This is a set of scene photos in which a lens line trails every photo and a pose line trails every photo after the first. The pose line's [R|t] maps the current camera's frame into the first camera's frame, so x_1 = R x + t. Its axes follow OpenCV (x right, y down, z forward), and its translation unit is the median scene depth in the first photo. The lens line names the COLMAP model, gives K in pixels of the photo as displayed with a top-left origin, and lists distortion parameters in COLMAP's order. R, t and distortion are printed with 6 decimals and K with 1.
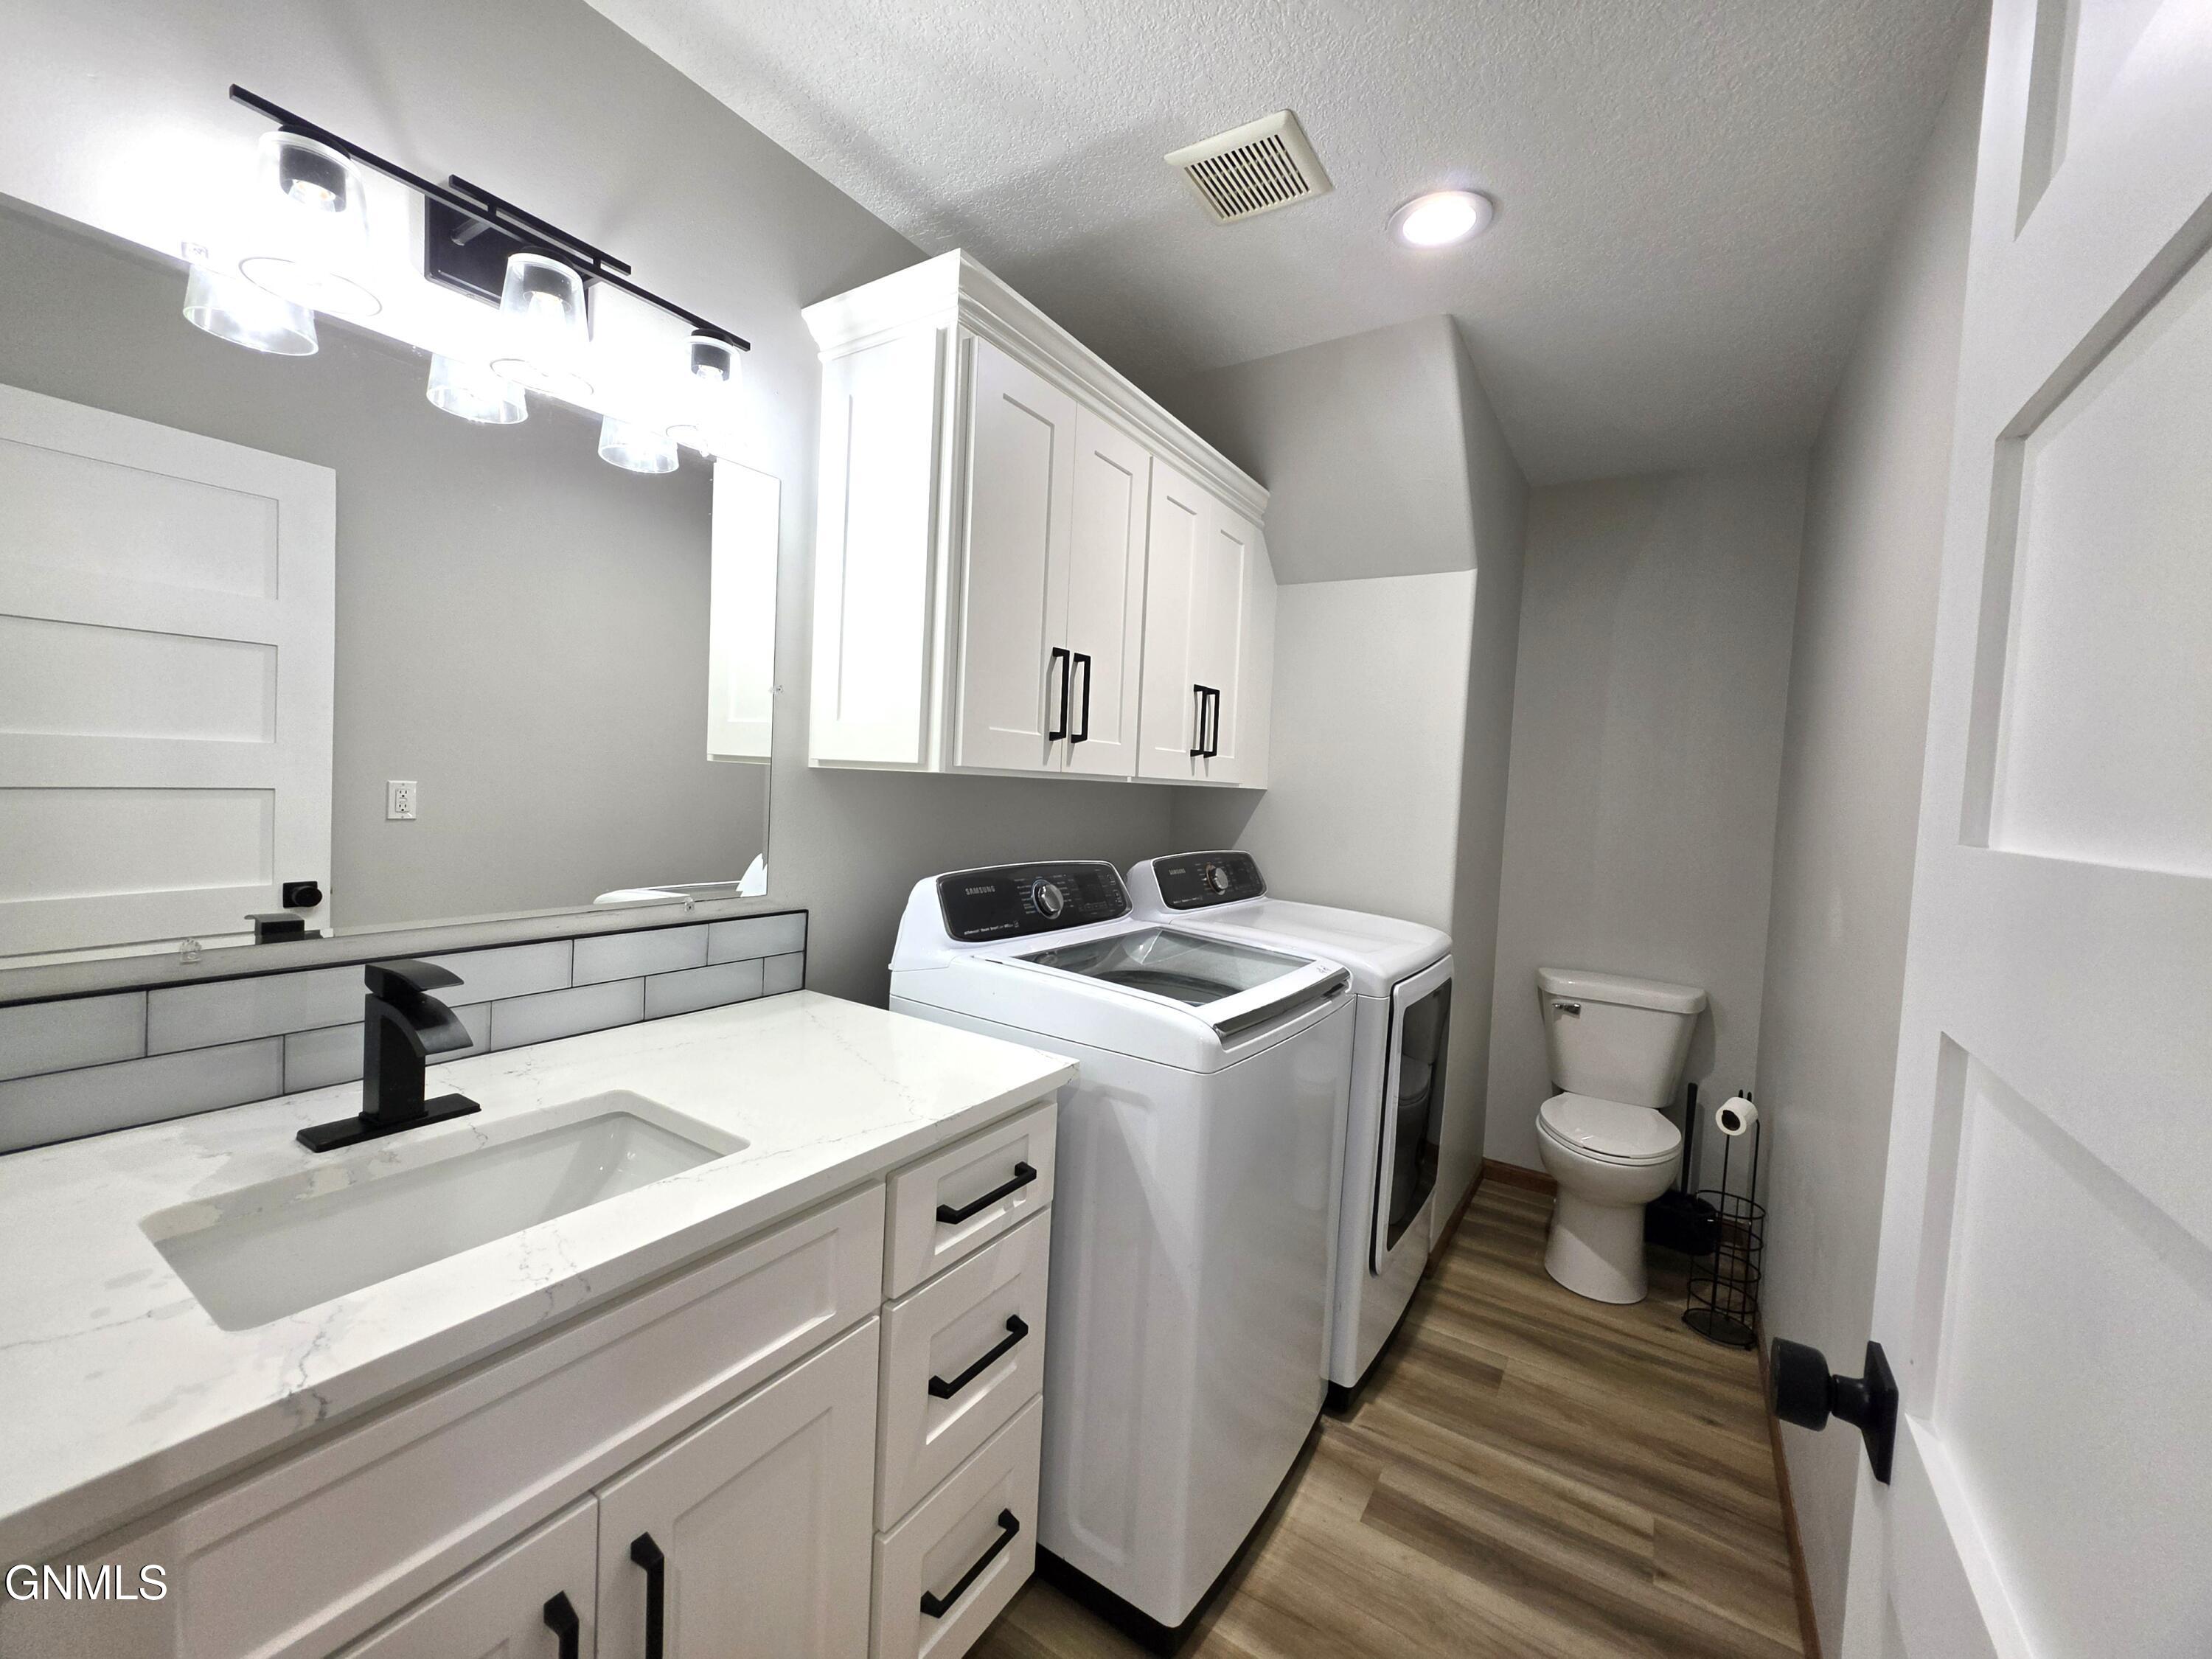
lens RADIAL K [[883.6, 0, 1100.0], [0, 883.6, 819.7], [0, 0, 1]] dist [-0.002338, 0.000349]
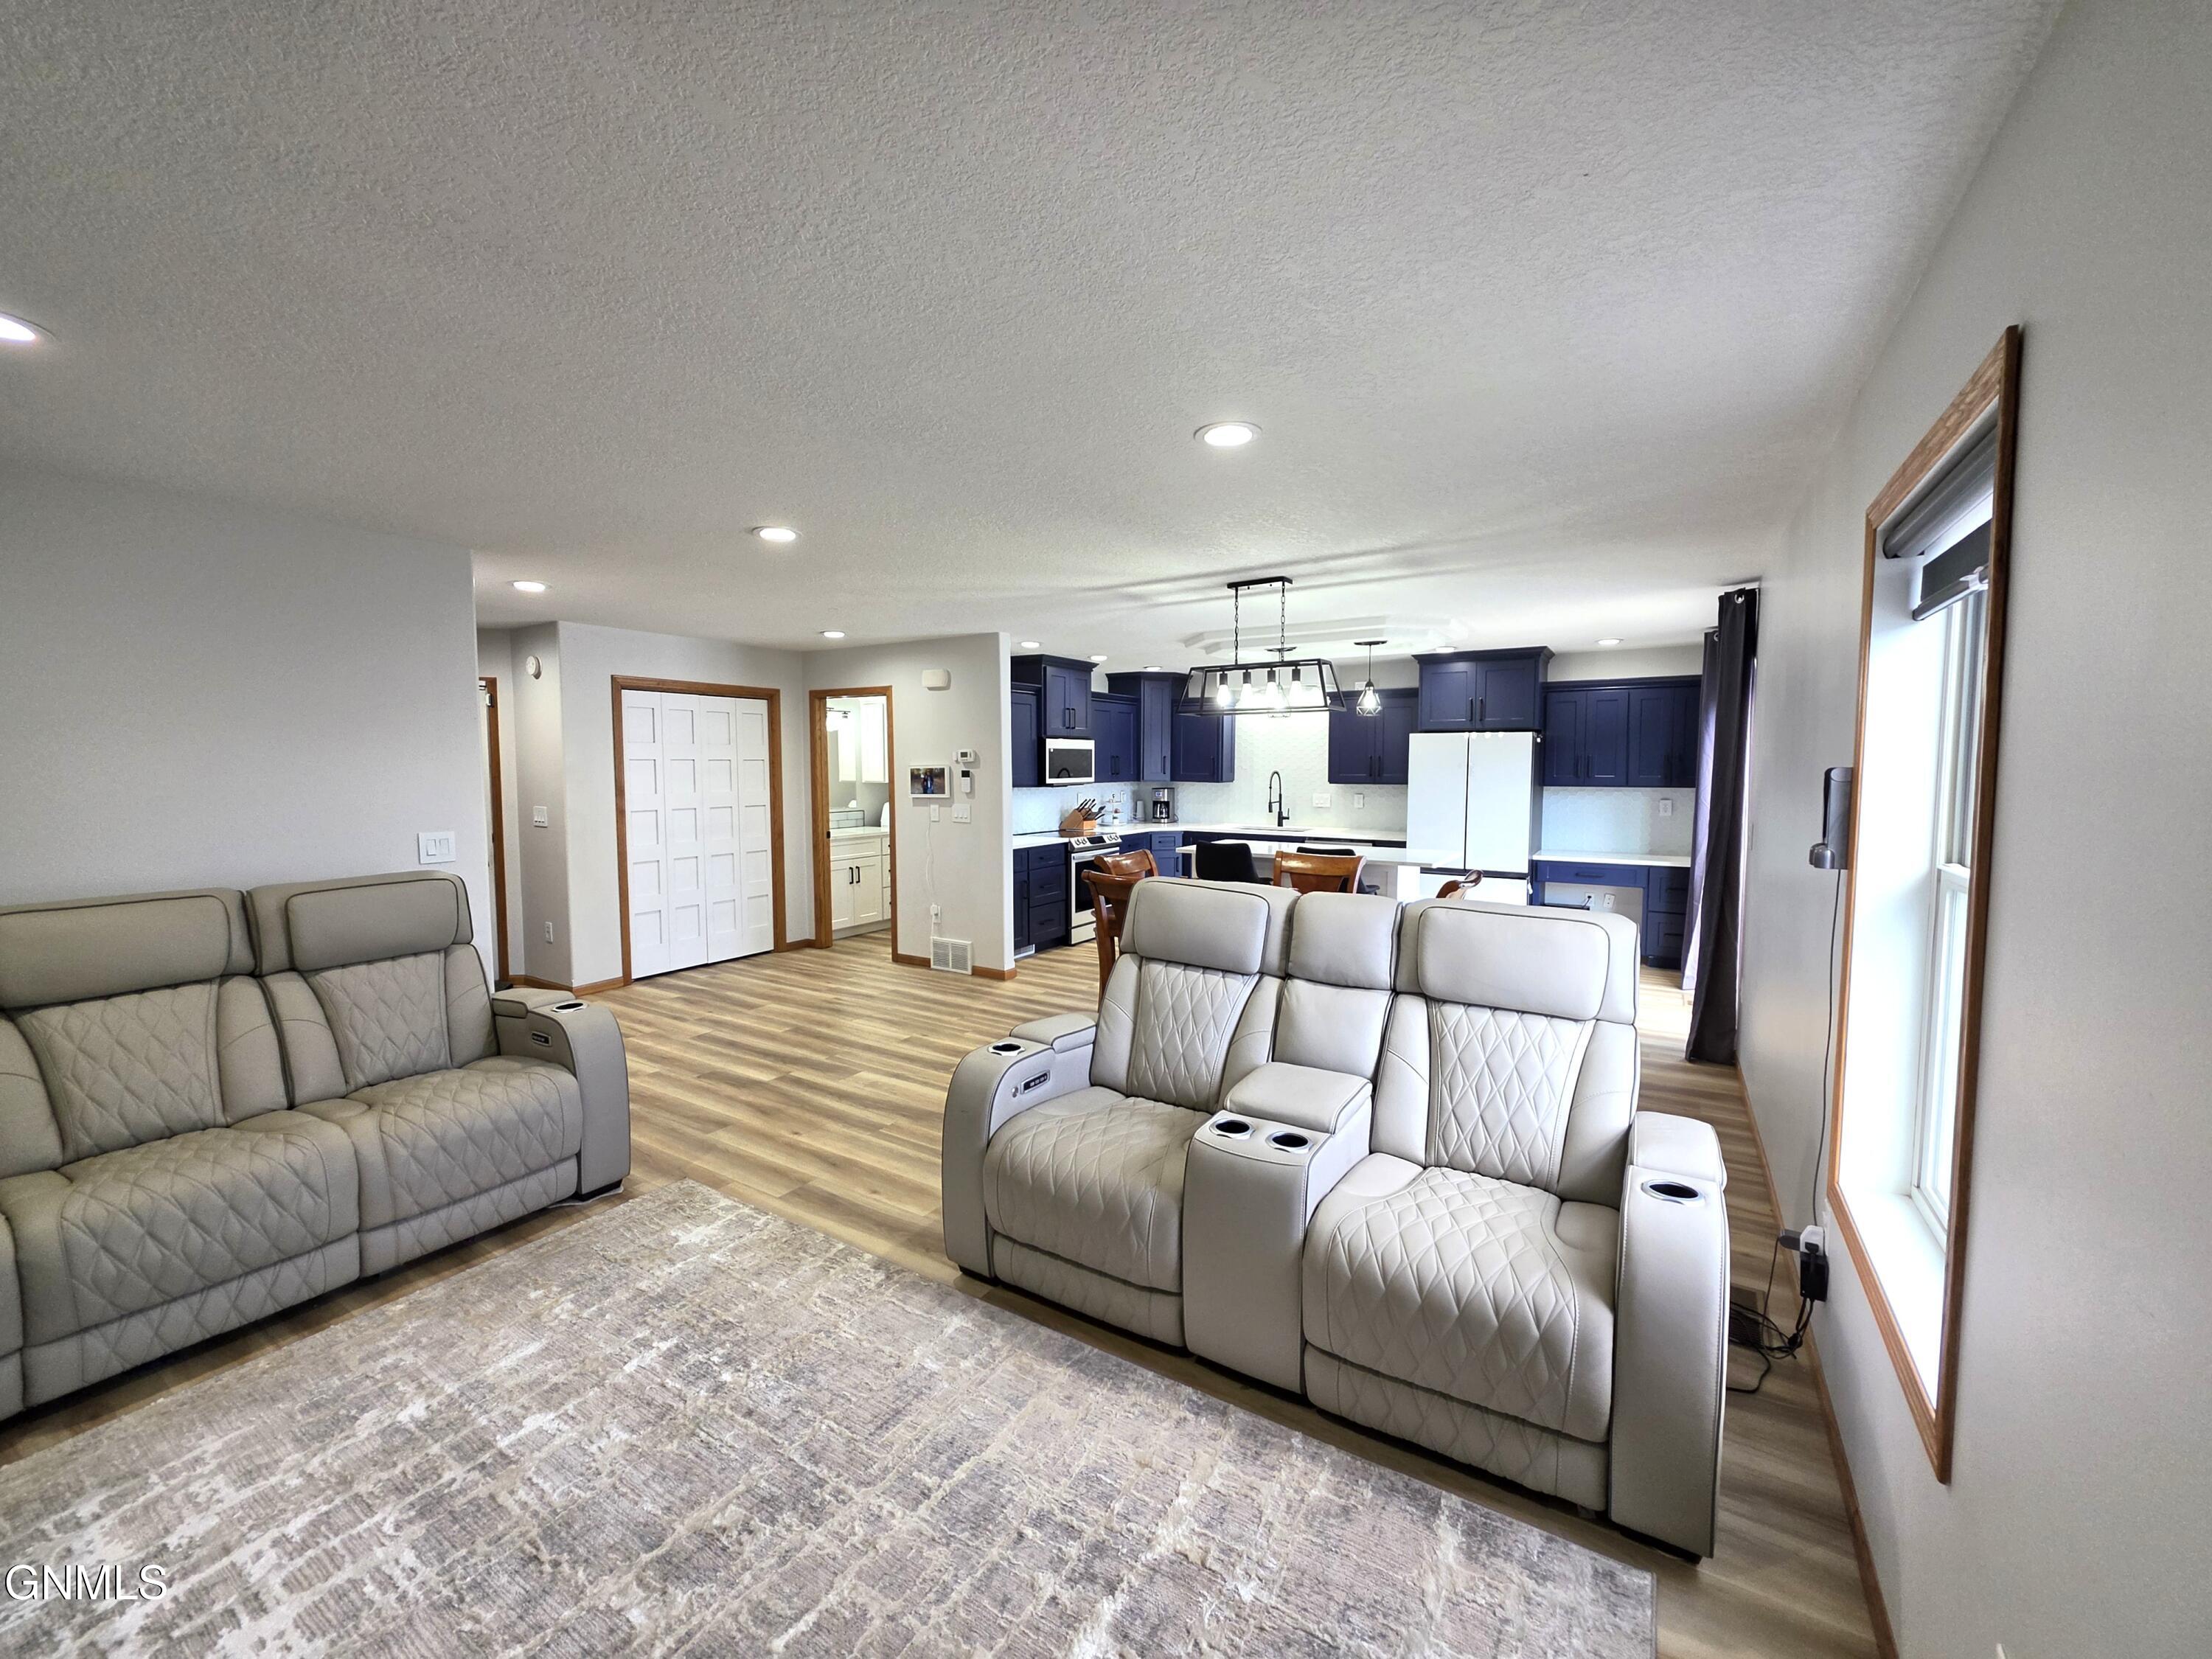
lens RADIAL K [[891.6, 0, 1096.8], [0, 891.6, 824.2], [0, 0, 1]] dist [-0.003644, 0.000192]
pose [[0.998660, -0.051722, -0.001977, 0.933798], [0.051755, 0.998343, 0.025144, 0.113214], [0.000673, -0.025213, 0.999682, -3.796585]]
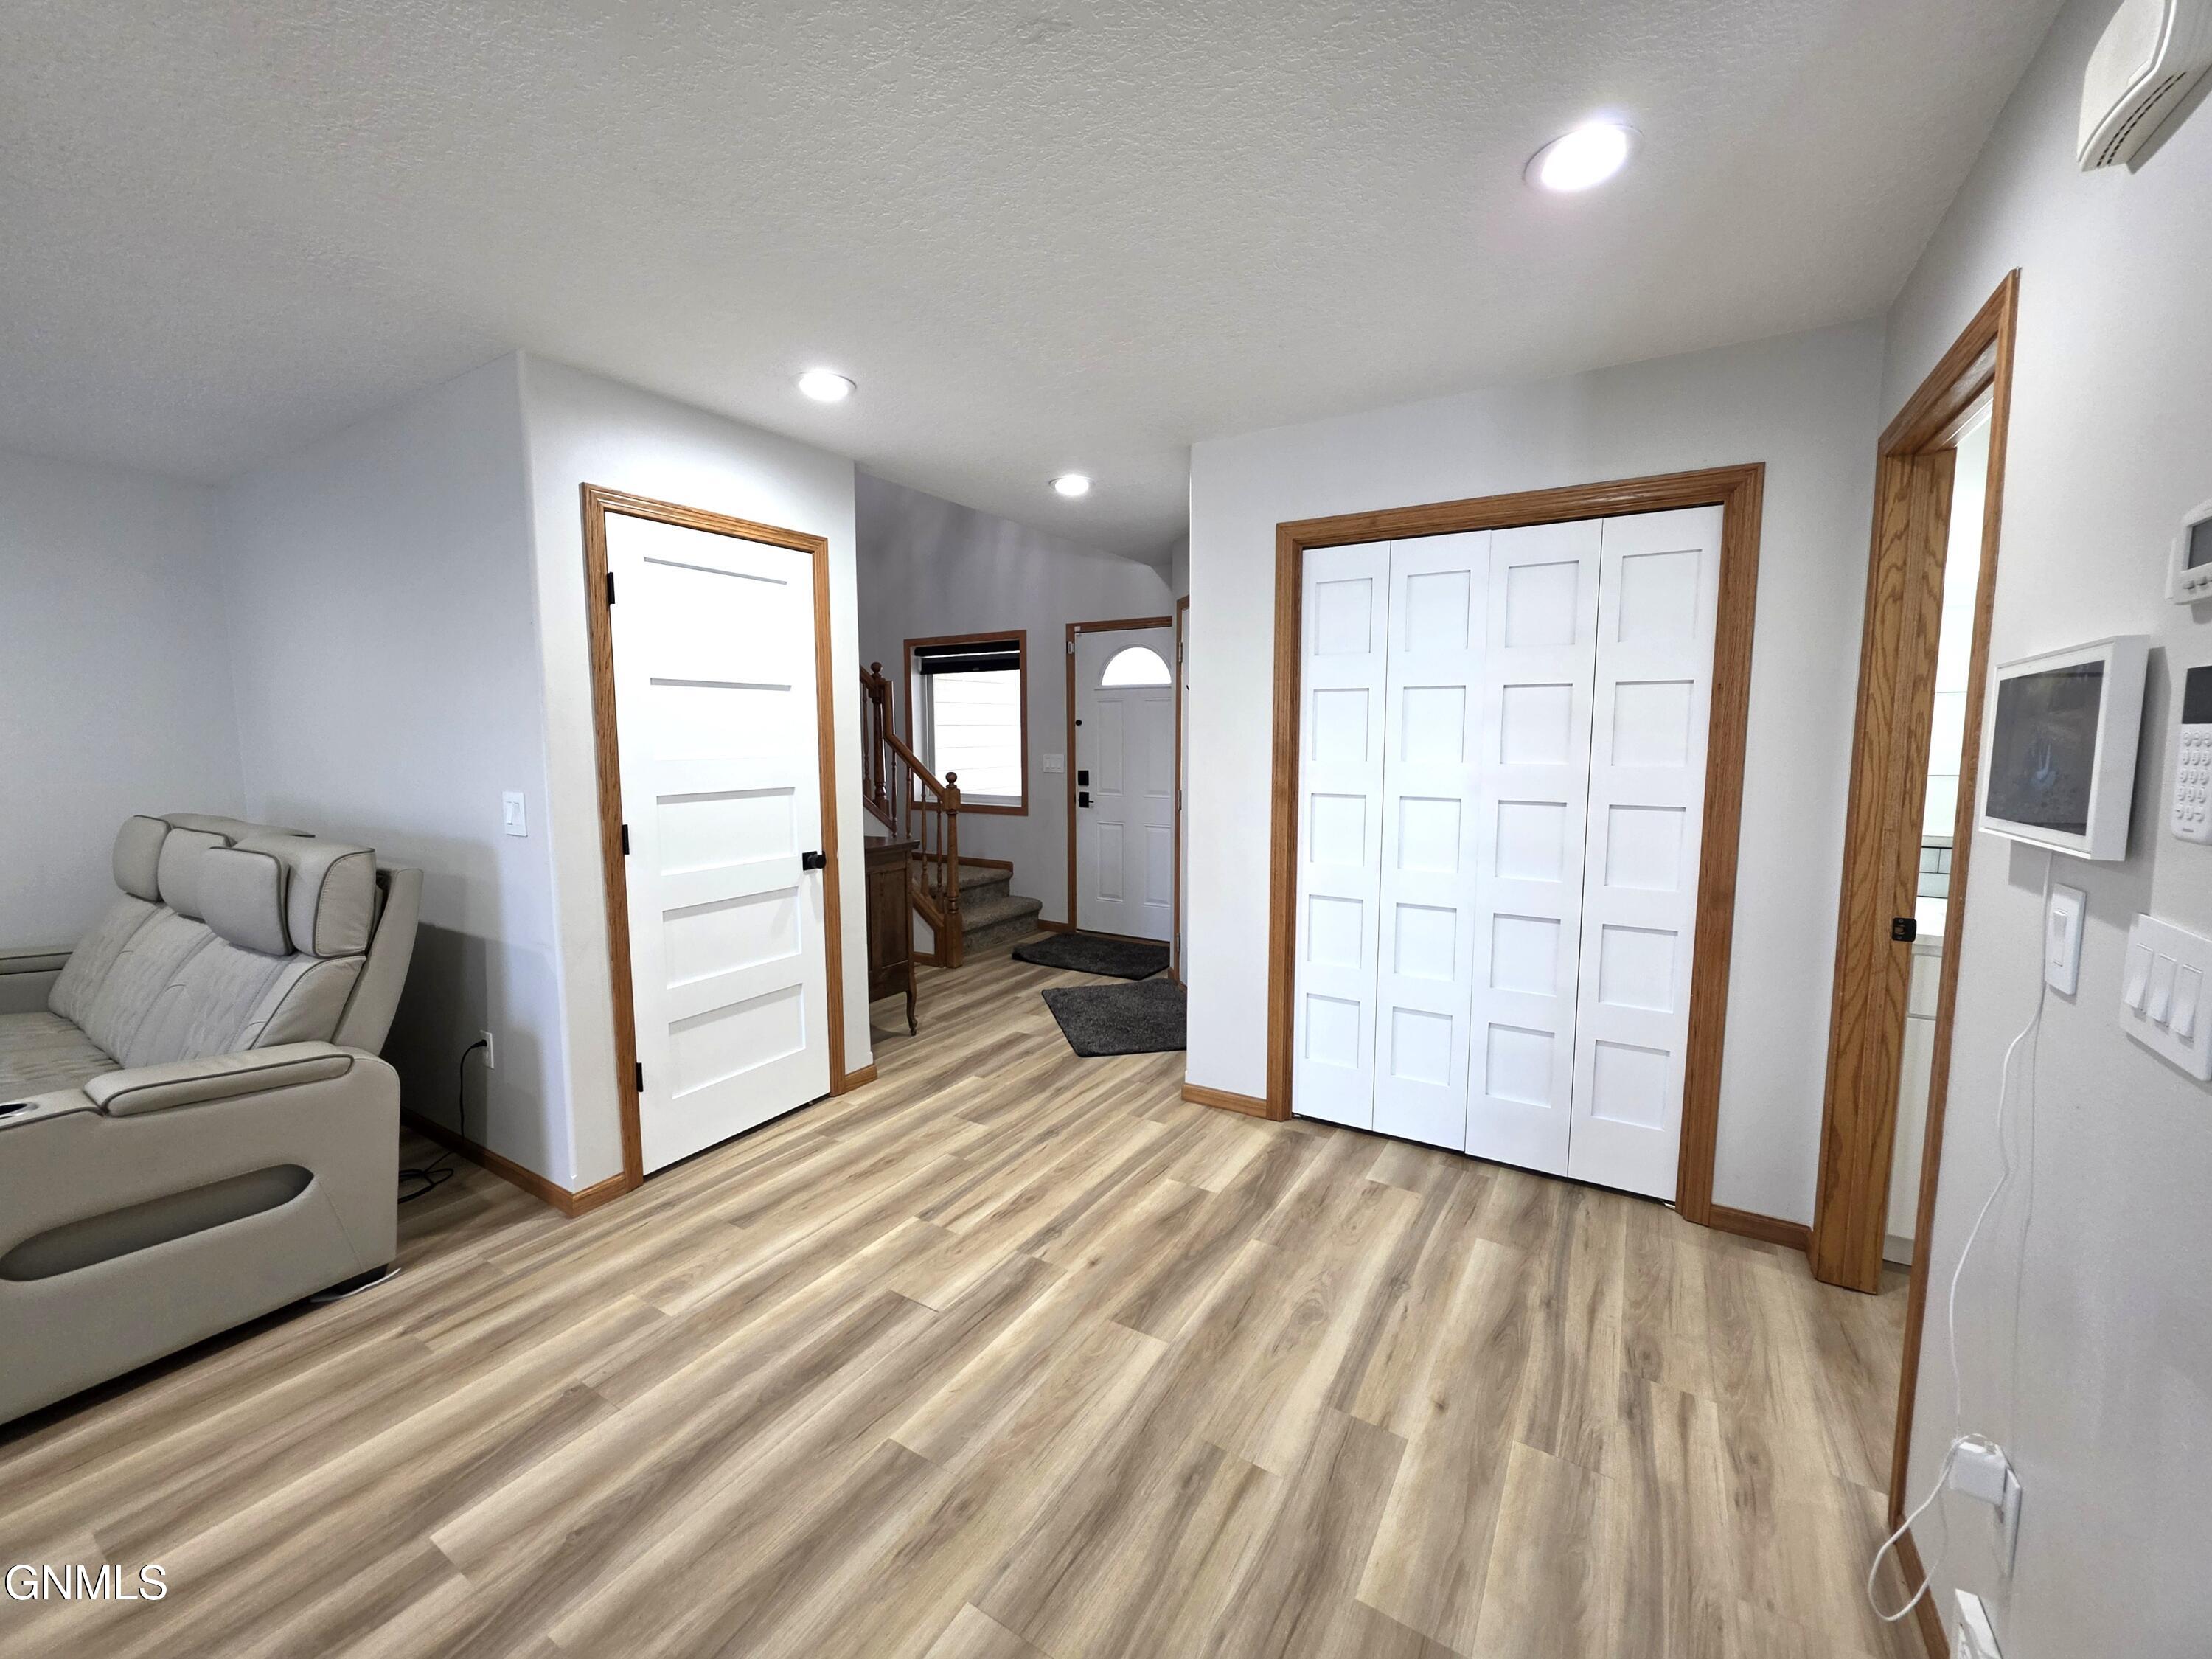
lens RADIAL K [[883.6, 0, 1100.0], [0, 883.6, 819.7], [0, 0, 1]] dist [-0.002338, 0.000349]
pose [[0.019547, 0.053887, -0.998356, 0.855696], [-0.042804, 0.997676, 0.053012, 0.034892], [0.998892, 0.041697, 0.021809, -0.888179]]
